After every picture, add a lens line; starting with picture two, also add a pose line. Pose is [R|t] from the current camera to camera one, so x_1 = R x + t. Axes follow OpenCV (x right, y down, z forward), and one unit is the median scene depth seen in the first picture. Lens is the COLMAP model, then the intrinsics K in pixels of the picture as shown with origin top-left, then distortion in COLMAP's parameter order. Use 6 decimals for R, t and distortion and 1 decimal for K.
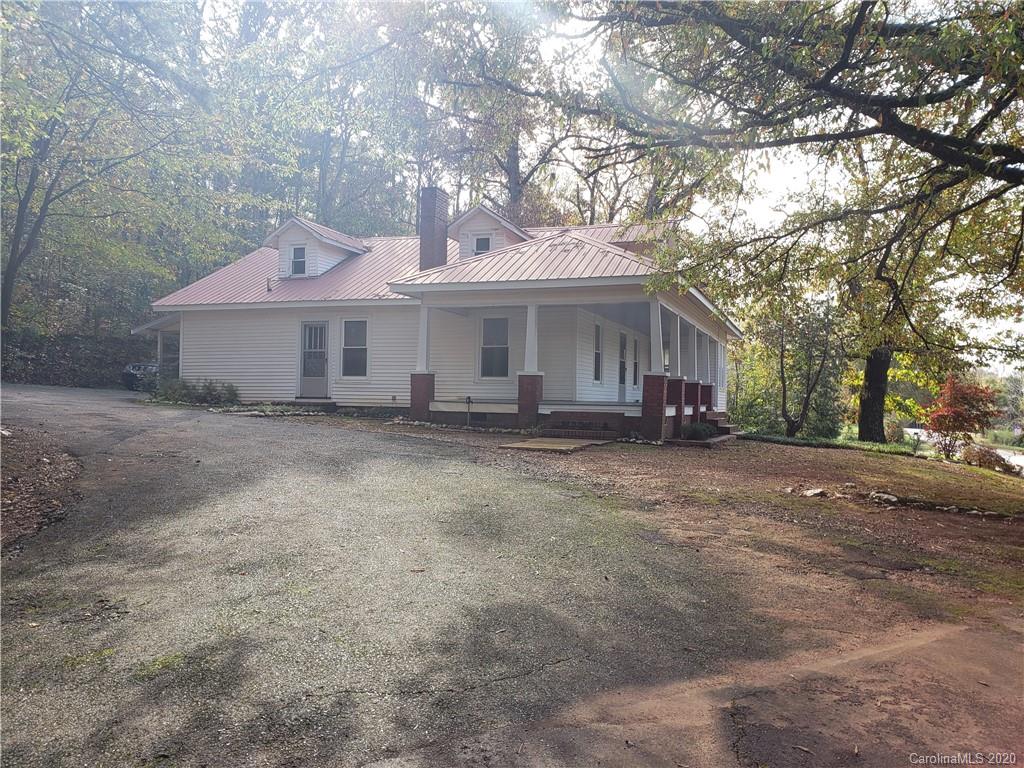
lens RADIAL K [[786.4, 0, 512.0], [0, 786.4, 385.9], [0, 0, 1]] dist [0.004193, 0.005257]
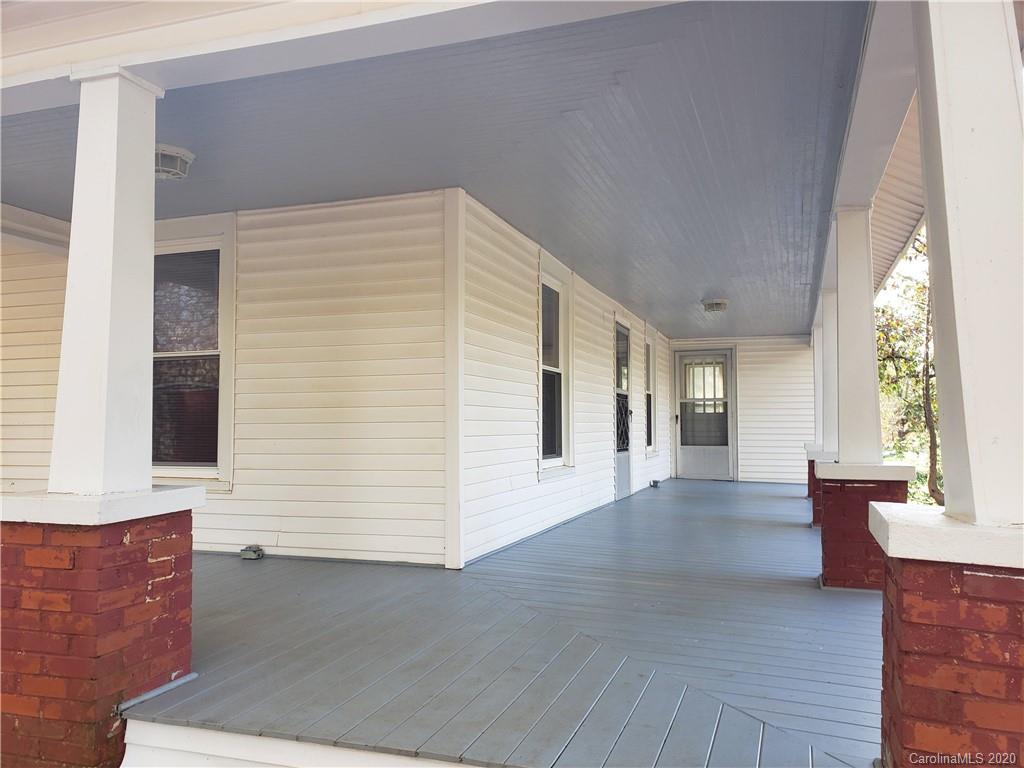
lens RADIAL K [[786.4, 0, 513.1], [0, 786.4, 383.1], [0, 0, 1]] dist [0.004193, 0.005257]
pose [[0.999652, -0.018927, 0.018392, 0.078870], [0.019527, 0.999265, -0.032996, -0.025076], [-0.017754, 0.033344, 0.999286, 0.607981]]
